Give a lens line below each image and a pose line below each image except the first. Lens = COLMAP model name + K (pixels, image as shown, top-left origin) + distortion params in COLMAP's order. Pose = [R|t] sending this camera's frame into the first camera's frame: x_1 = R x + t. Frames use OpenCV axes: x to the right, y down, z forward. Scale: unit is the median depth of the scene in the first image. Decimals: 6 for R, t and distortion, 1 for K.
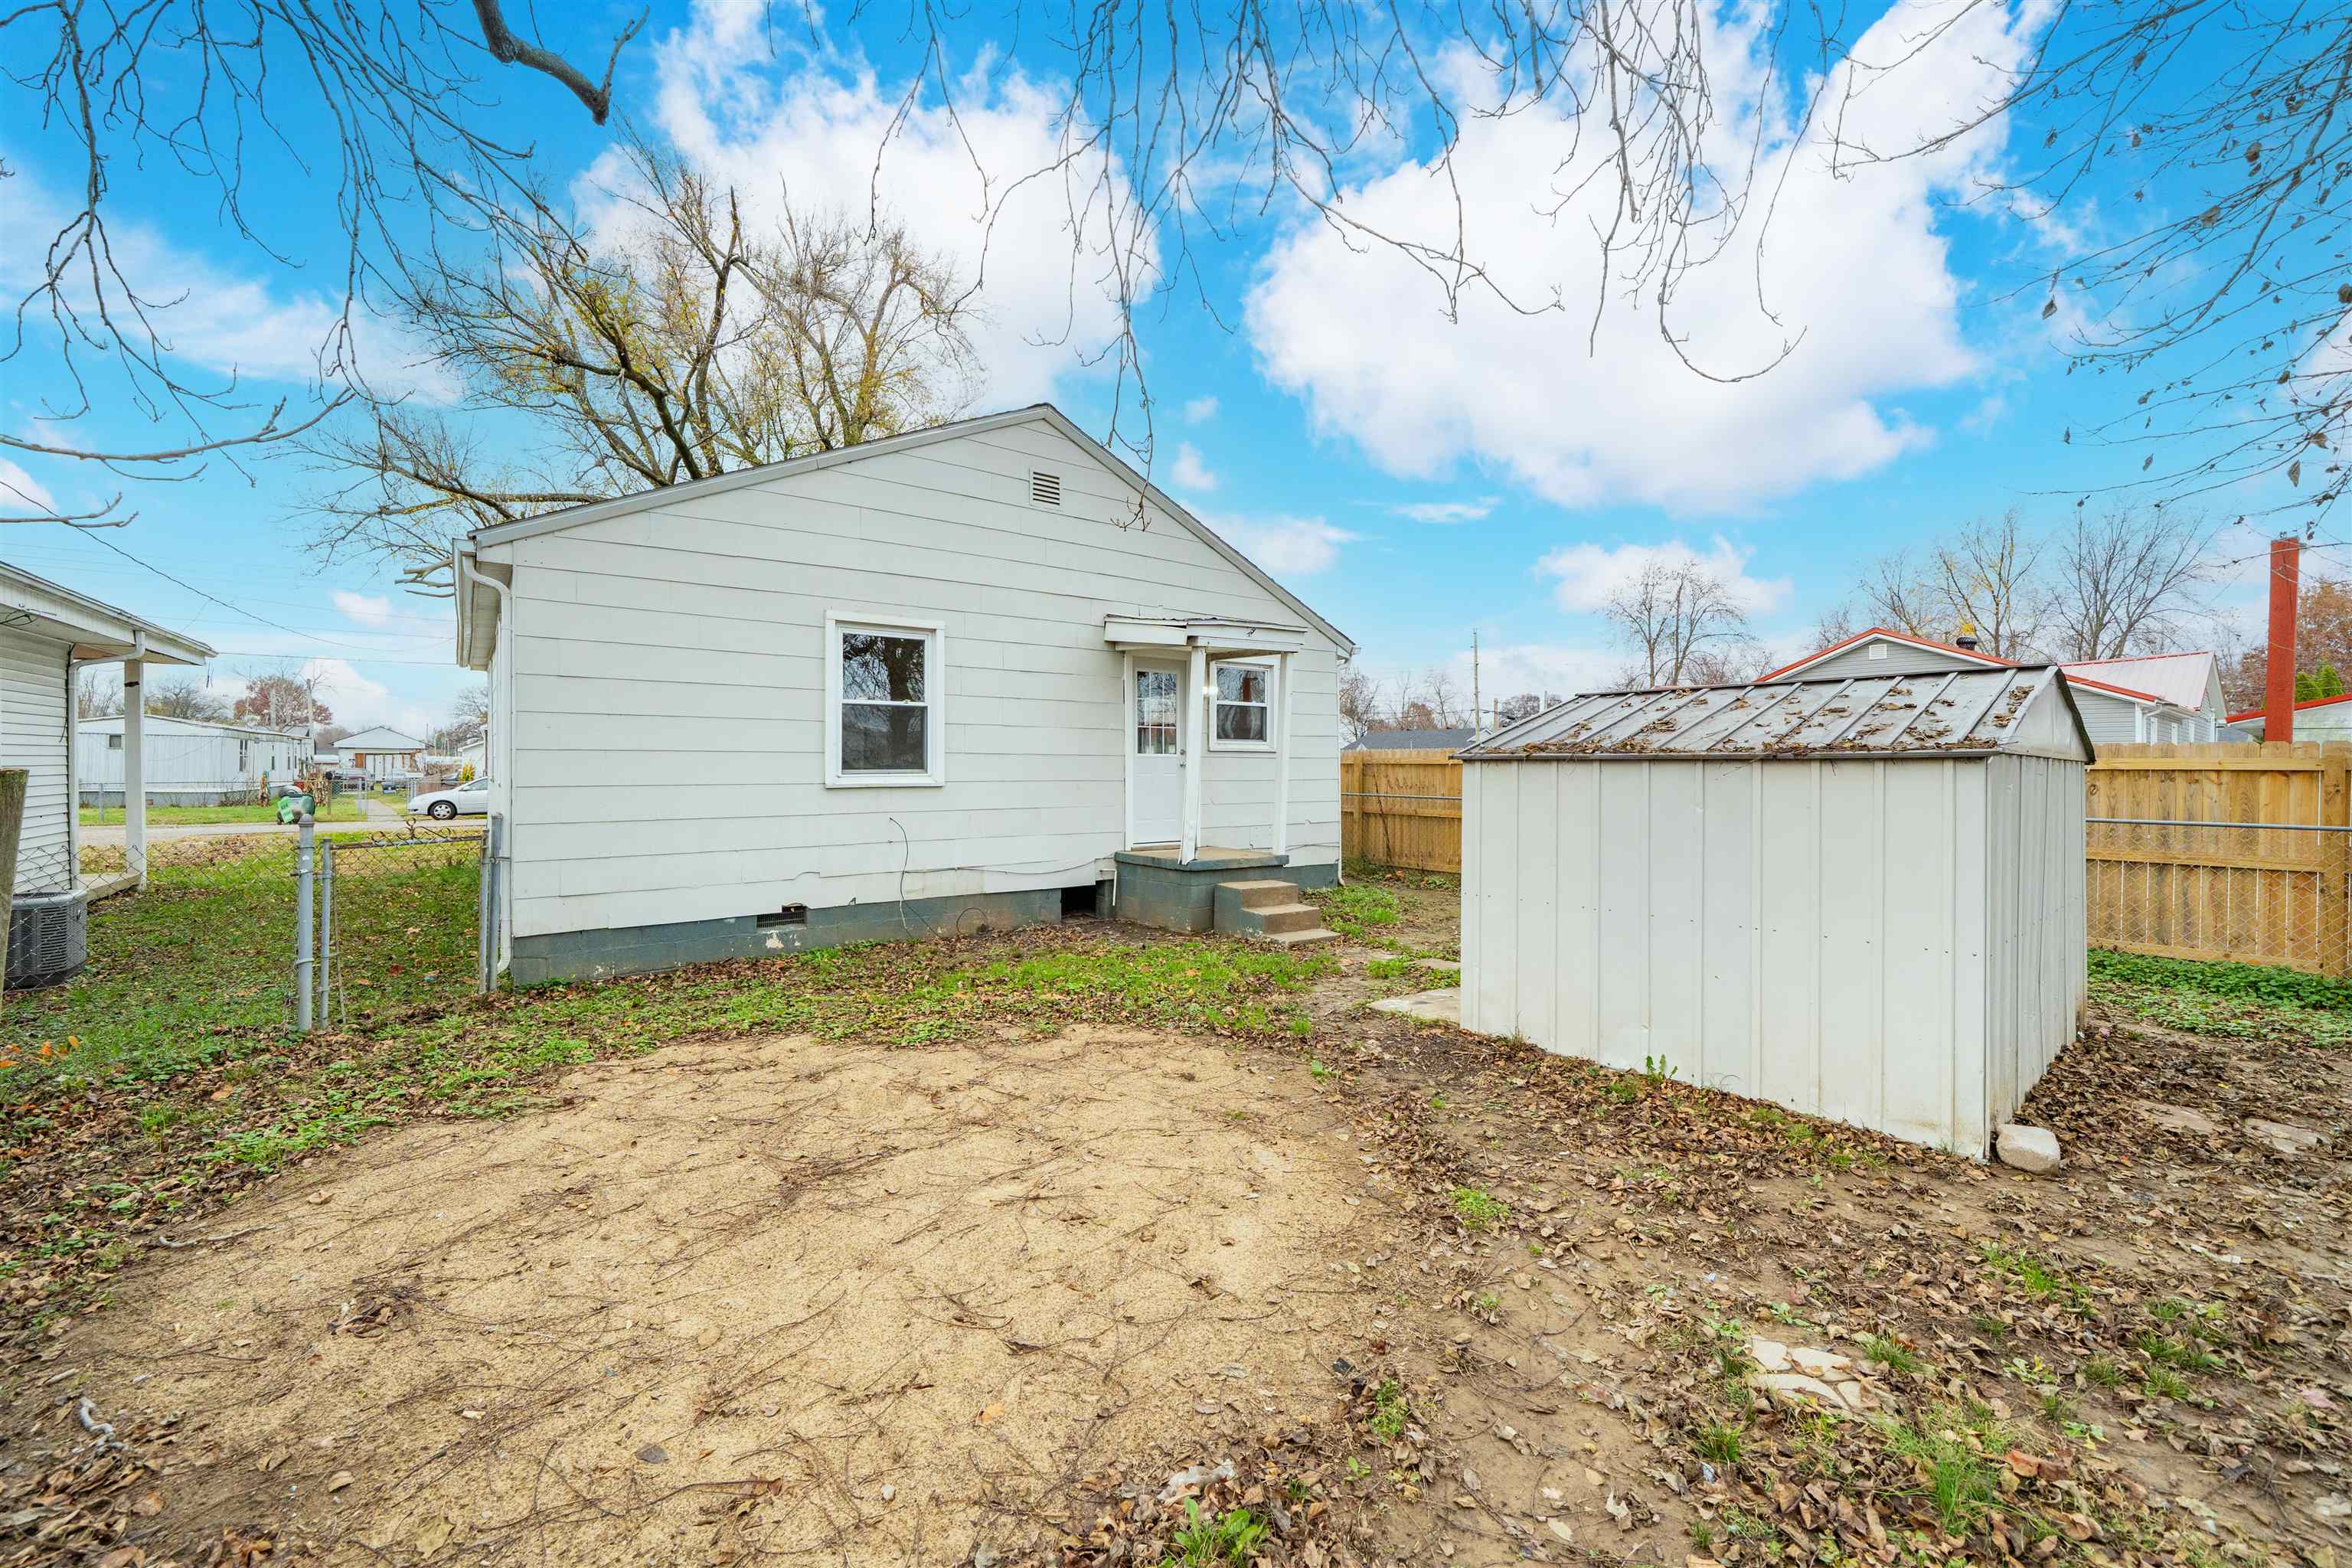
lens RADIAL K [[886.1, 0, 1176.0], [0, 886.1, 784.0], [0, 0, 1]] dist [-0.001377, -0.000205]
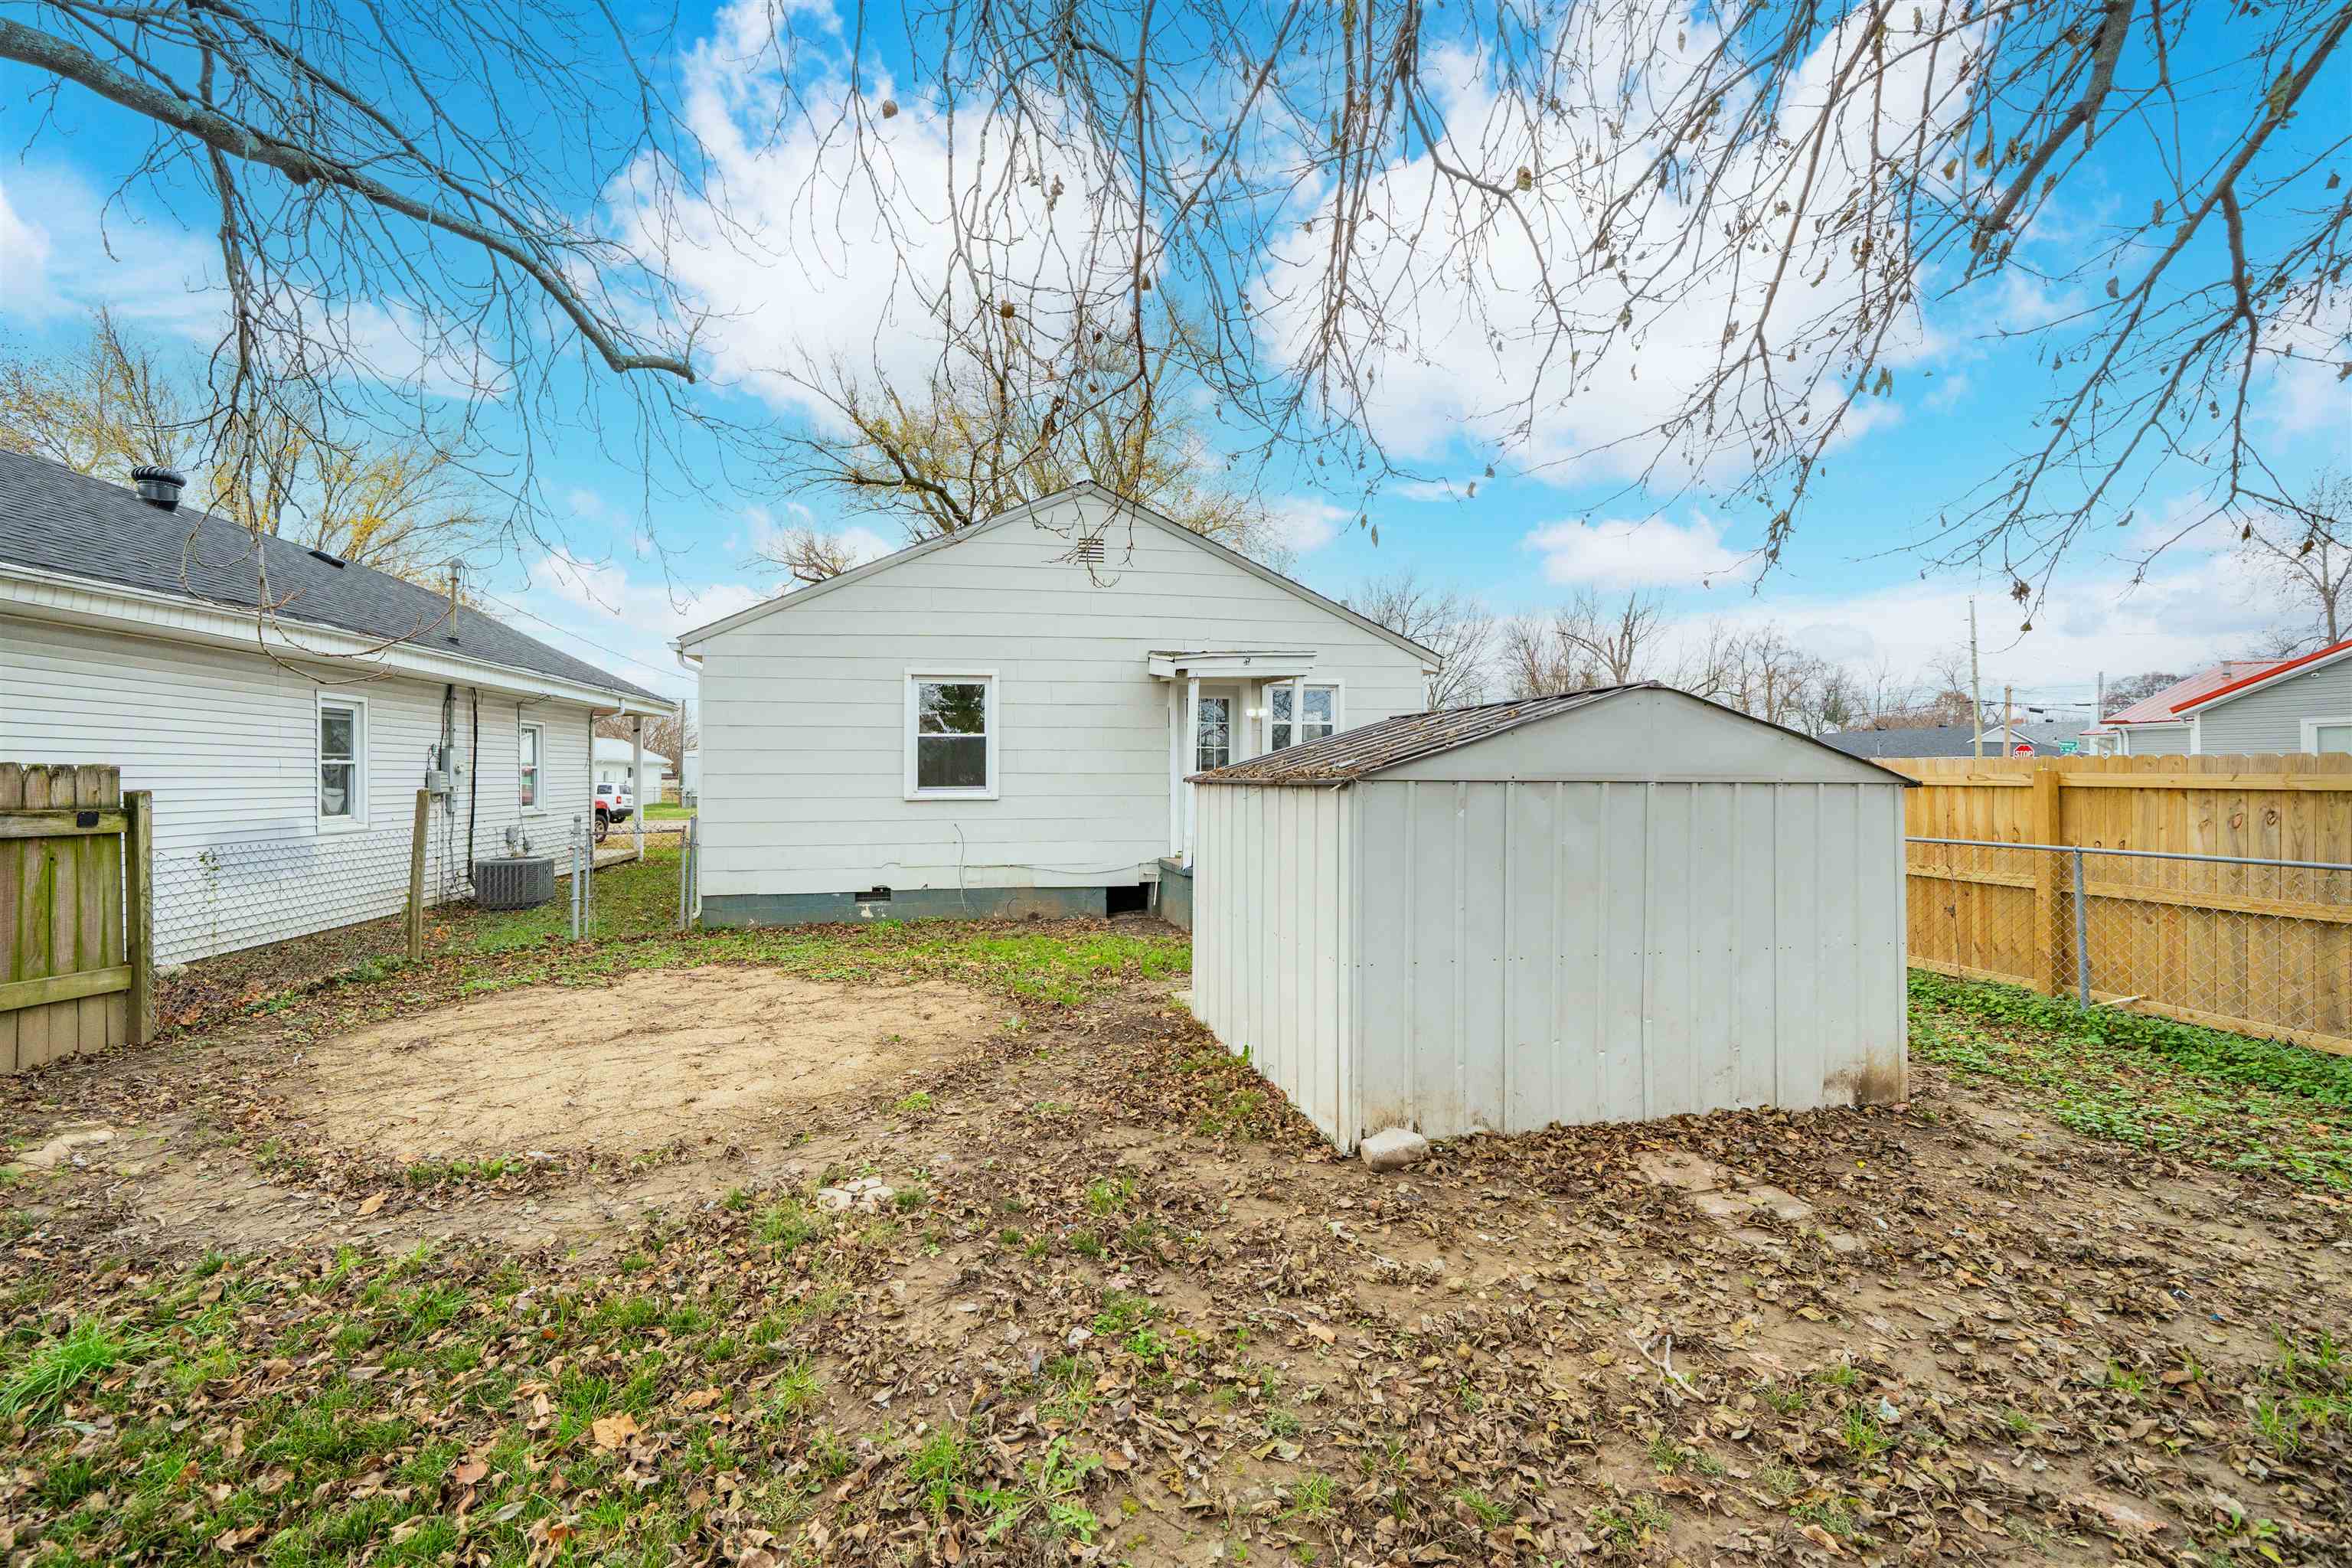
lens RADIAL K [[911.2, 0, 1176.0], [0, 911.2, 784.0], [0, 0, 1]] dist [0.000651, 0.000013]
pose [[0.896955, 0.000846, -0.442121, 0.565110], [-0.006162, 0.999925, -0.010588, -0.008030], [0.442079, 0.012221, 0.896893, -0.051881]]
